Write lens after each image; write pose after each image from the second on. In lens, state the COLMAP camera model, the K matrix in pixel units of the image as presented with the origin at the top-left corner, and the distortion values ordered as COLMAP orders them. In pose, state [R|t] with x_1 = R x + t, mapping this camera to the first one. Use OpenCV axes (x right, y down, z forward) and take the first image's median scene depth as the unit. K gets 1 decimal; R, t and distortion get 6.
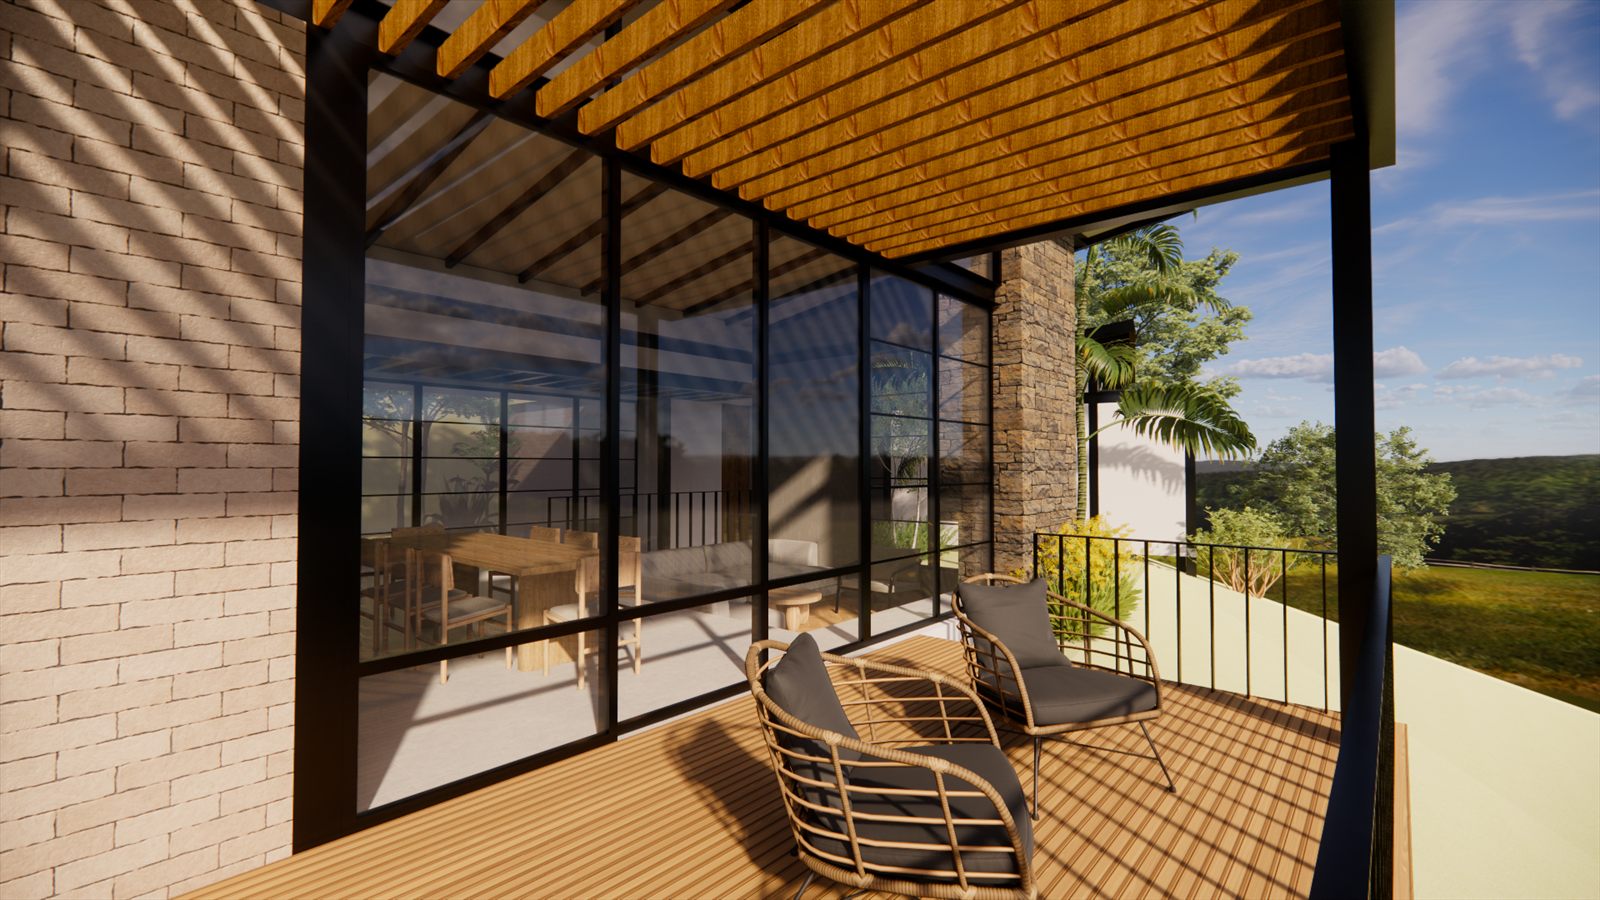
lens RADIAL K [[690.1, 0, 799.0], [0, 690.1, 450.3], [0, 0, 1]] dist [-0.000333, -0.000038]
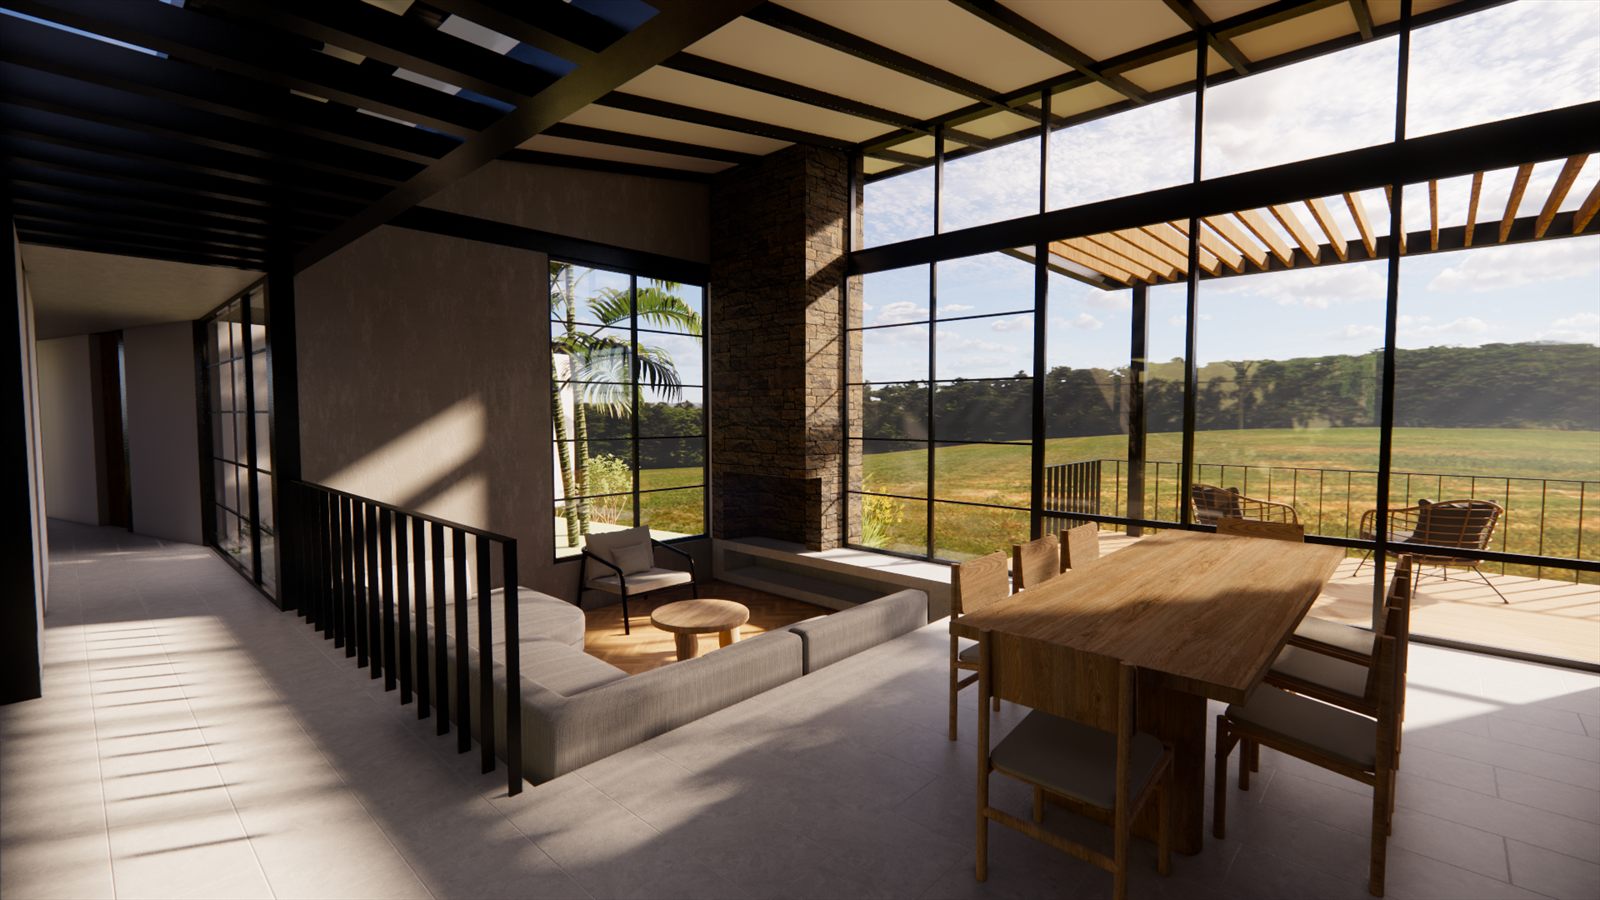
lens RADIAL K [[690.1, 0, 801.4], [0, 690.1, 449.0], [0, 0, 1]] dist [-0.000333, -0.000038]
pose [[0.034419, -0.052792, 0.998012, -0.792621], [-0.022522, 0.998309, 0.053584, 0.008086], [-0.999154, -0.024321, 0.033172, 1.015486]]
